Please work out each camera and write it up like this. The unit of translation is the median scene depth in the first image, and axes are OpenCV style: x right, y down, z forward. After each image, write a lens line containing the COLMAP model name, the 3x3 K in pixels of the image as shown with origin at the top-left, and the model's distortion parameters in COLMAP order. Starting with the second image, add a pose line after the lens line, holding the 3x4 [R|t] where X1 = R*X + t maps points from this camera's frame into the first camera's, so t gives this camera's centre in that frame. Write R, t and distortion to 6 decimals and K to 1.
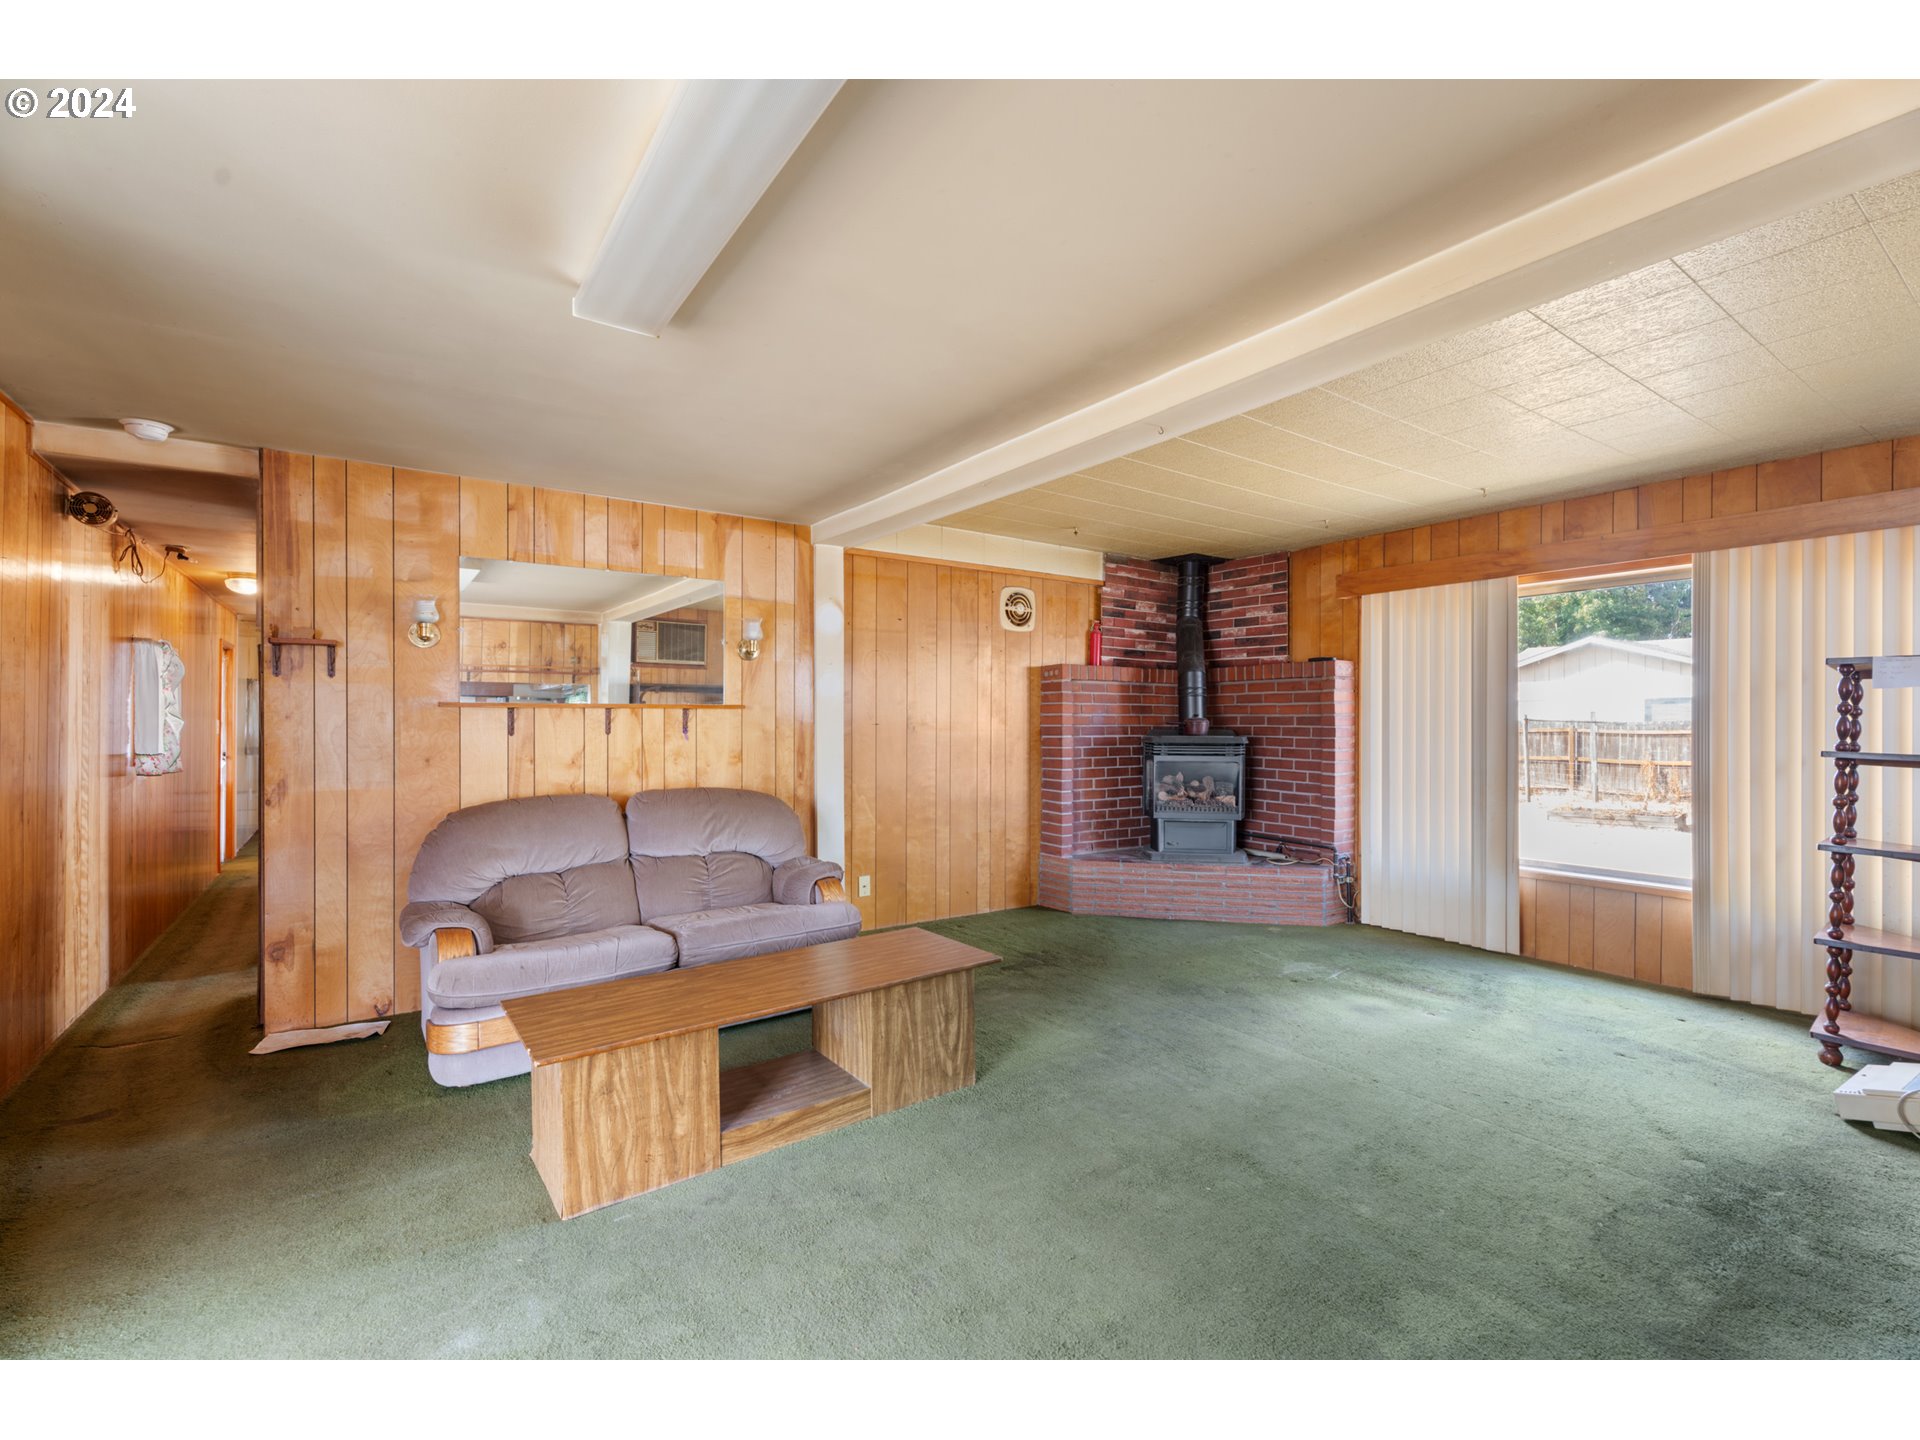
lens RADIAL K [[851.0, 0, 968.0], [0, 851.0, 723.2], [0, 0, 1]] dist [-0.000375, 0.000103]
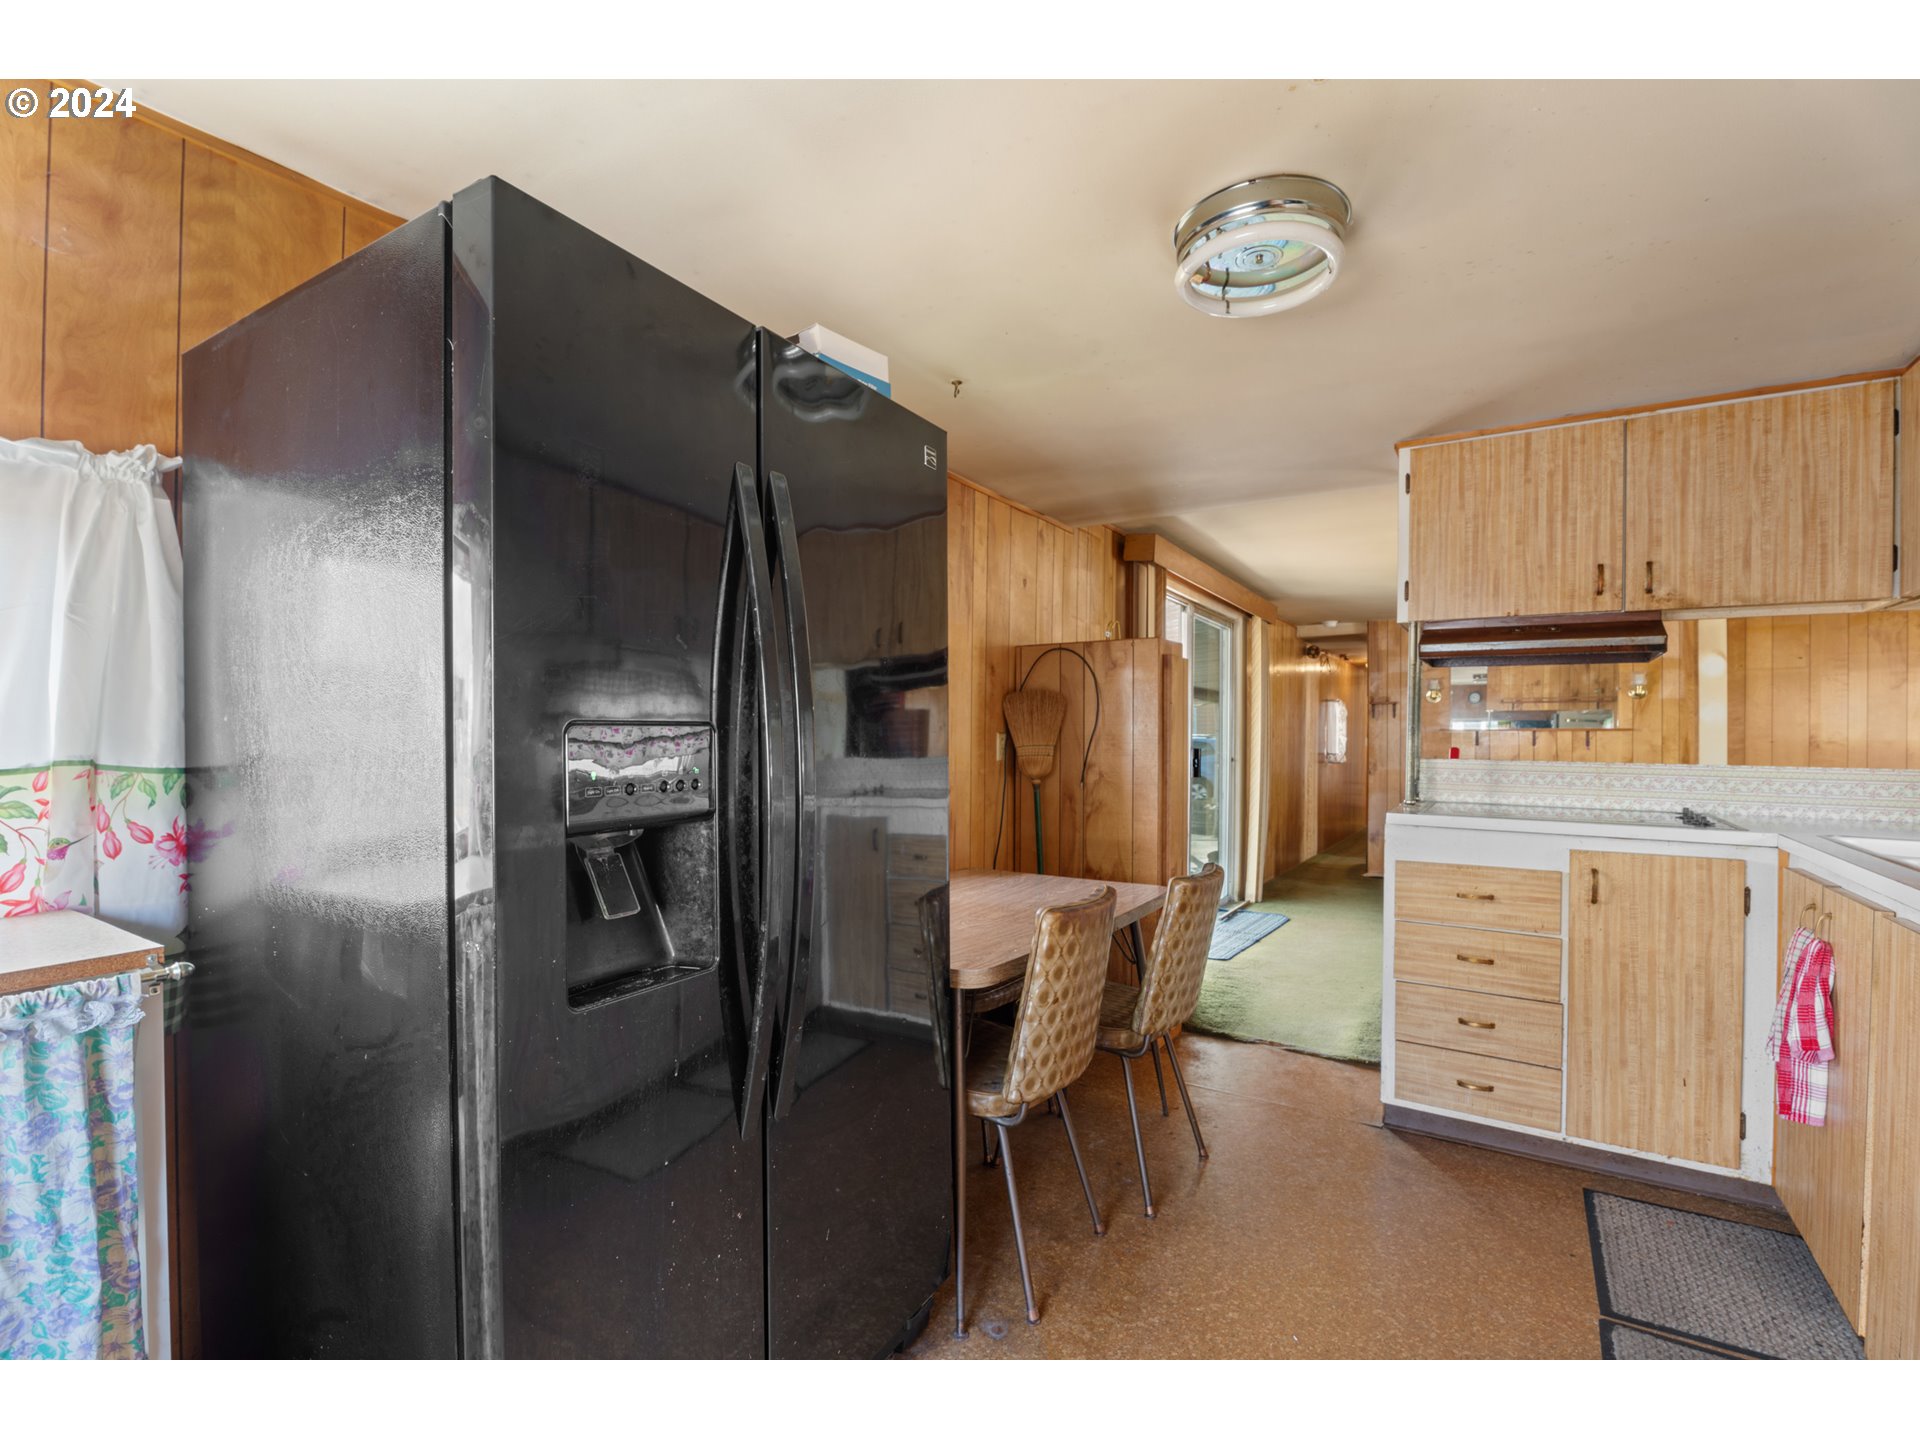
lens RADIAL K [[885.3, 0, 962.0], [0, 885.3, 745.3], [0, 0, 1]] dist [-0.002115, -0.000286]
pose [[0.384226, 0.012243, -0.923158, 0.599552], [-0.007572, 0.999920, 0.010110, 0.001729], [0.923208, 0.003106, 0.384288, -0.584472]]
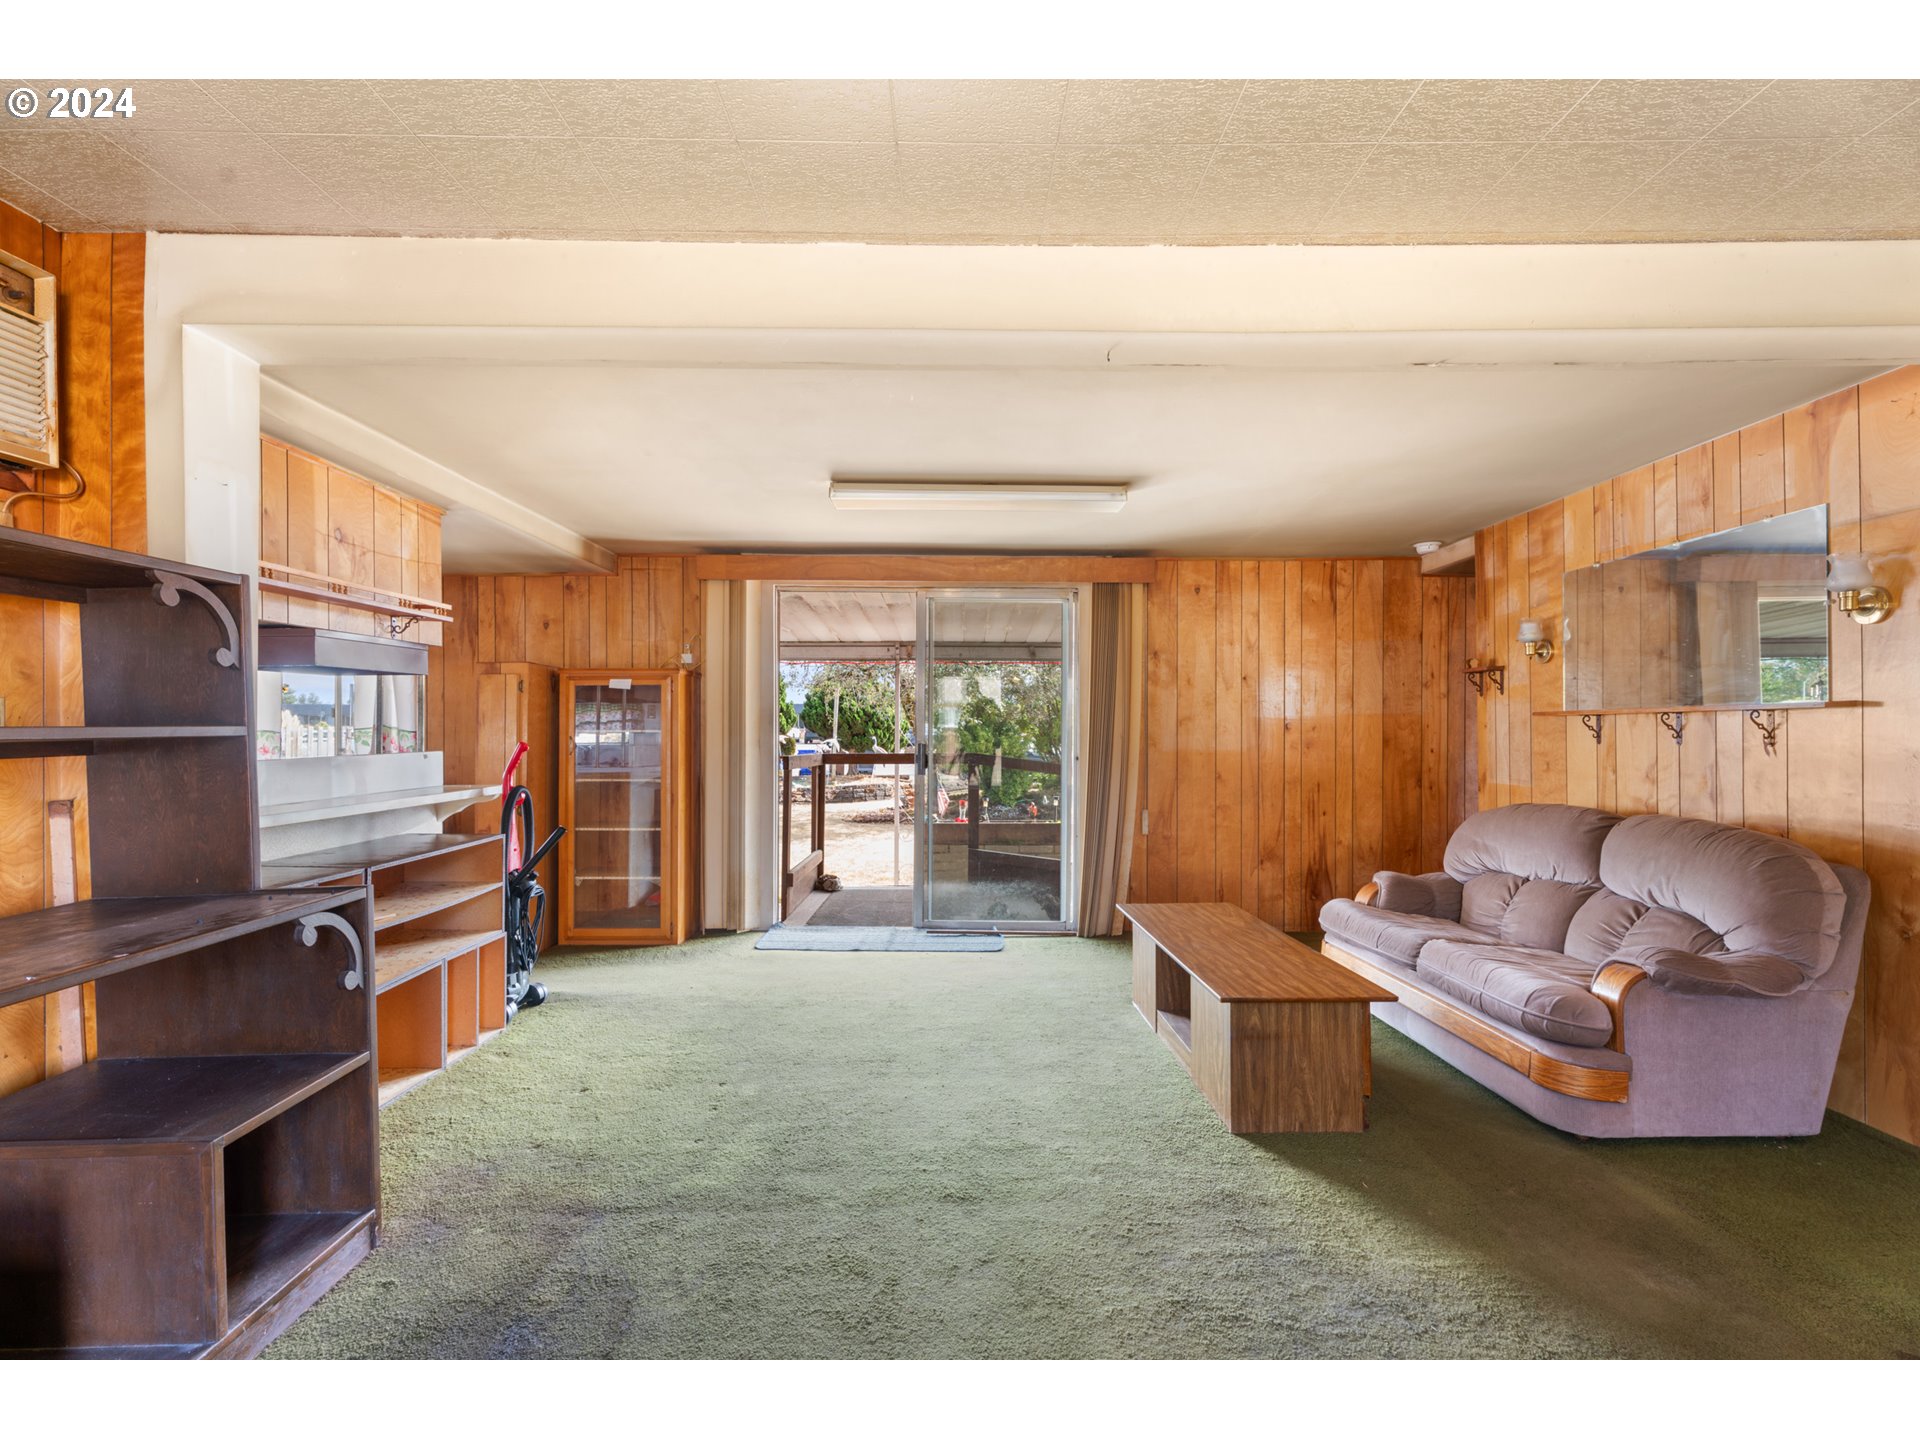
lens RADIAL K [[851.0, 0, 968.0], [0, 851.0, 723.2], [0, 0, 1]] dist [-0.000375, 0.000103]
pose [[-0.569091, -0.009317, -0.822222, 0.478561], [-0.003157, 0.999953, -0.009146, 0.001719], [0.822268, -0.002610, -0.569094, 0.672500]]
